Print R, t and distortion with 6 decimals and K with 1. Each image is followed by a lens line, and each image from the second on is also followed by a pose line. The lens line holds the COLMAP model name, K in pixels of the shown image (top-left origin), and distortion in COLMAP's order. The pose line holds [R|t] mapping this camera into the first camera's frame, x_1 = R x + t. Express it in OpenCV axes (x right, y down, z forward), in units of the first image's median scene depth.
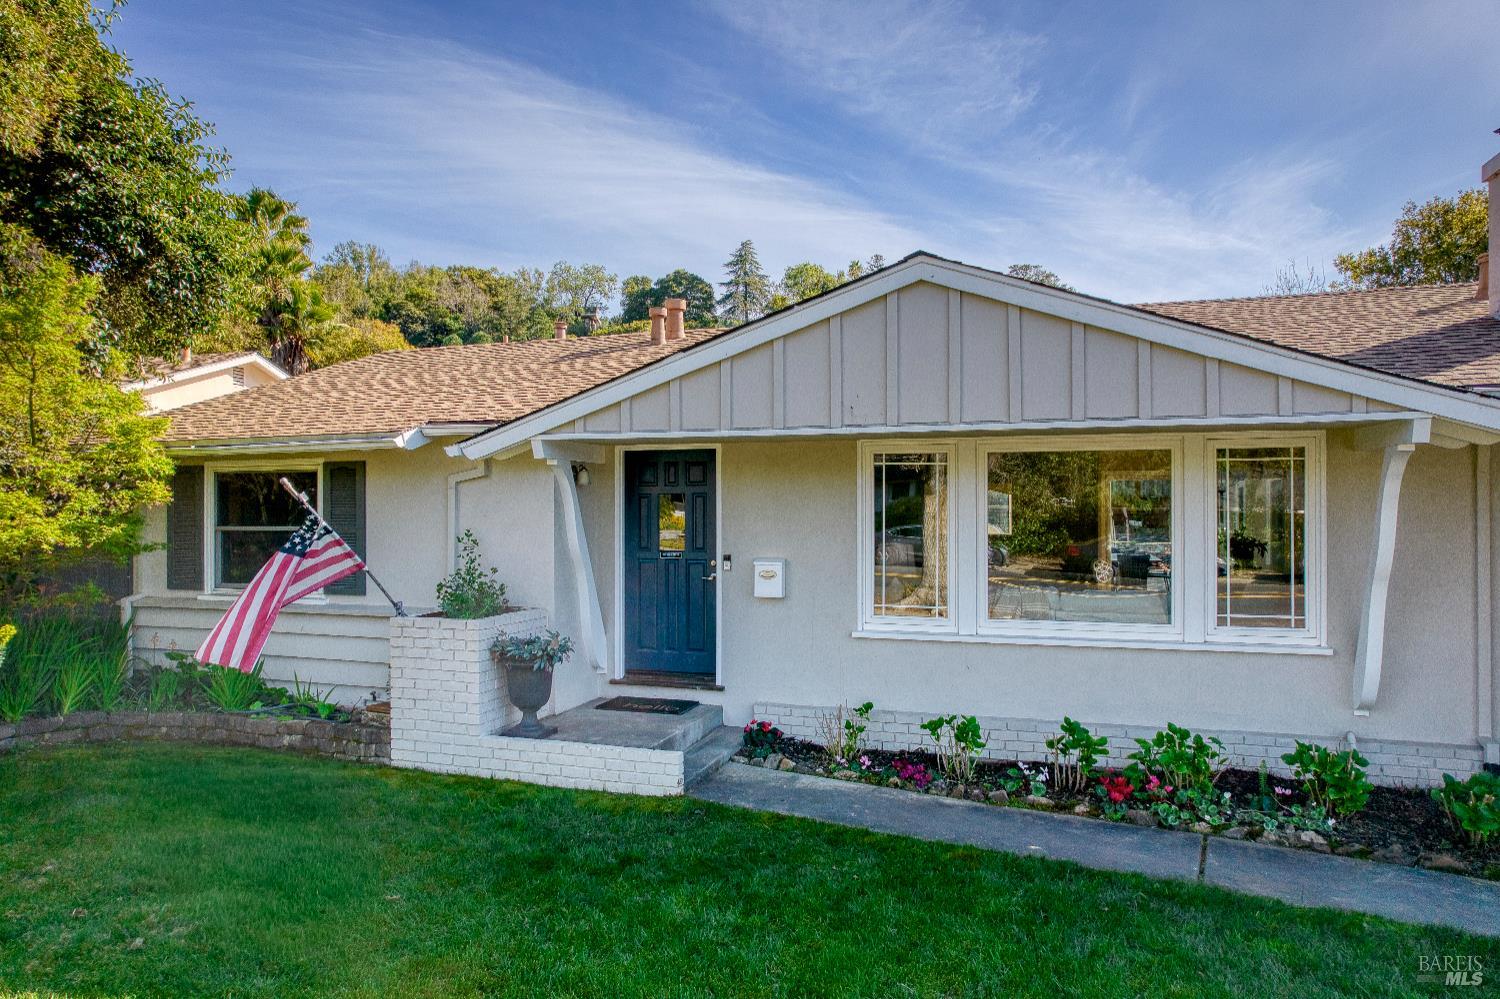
lens RADIAL K [[948.9, 0, 750.0], [0, 948.9, 499.5], [0, 0, 1]] dist [-0.090259, 0.070817]
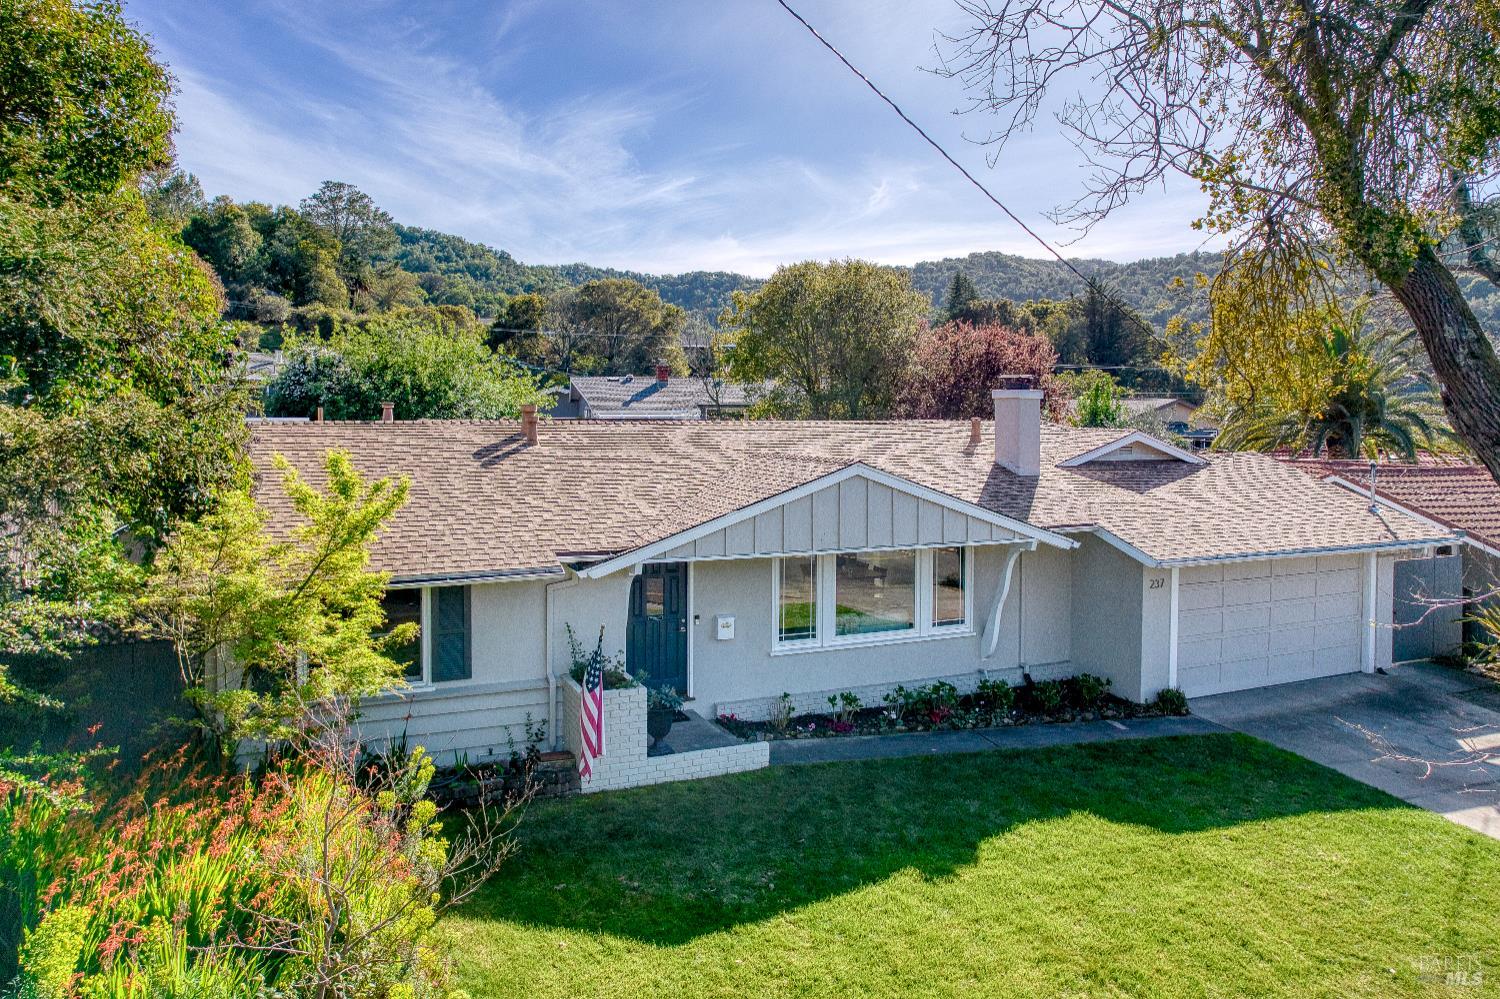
lens RADIAL K [[948.9, 0, 750.0], [0, 948.9, 499.5], [0, 0, 1]] dist [-0.090259, 0.070817]
pose [[0.776669, -0.052731, 0.627698, -0.897733], [-0.005106, 0.995930, 0.089984, -0.264973], [-0.629888, -0.073093, 0.773239, -0.252278]]
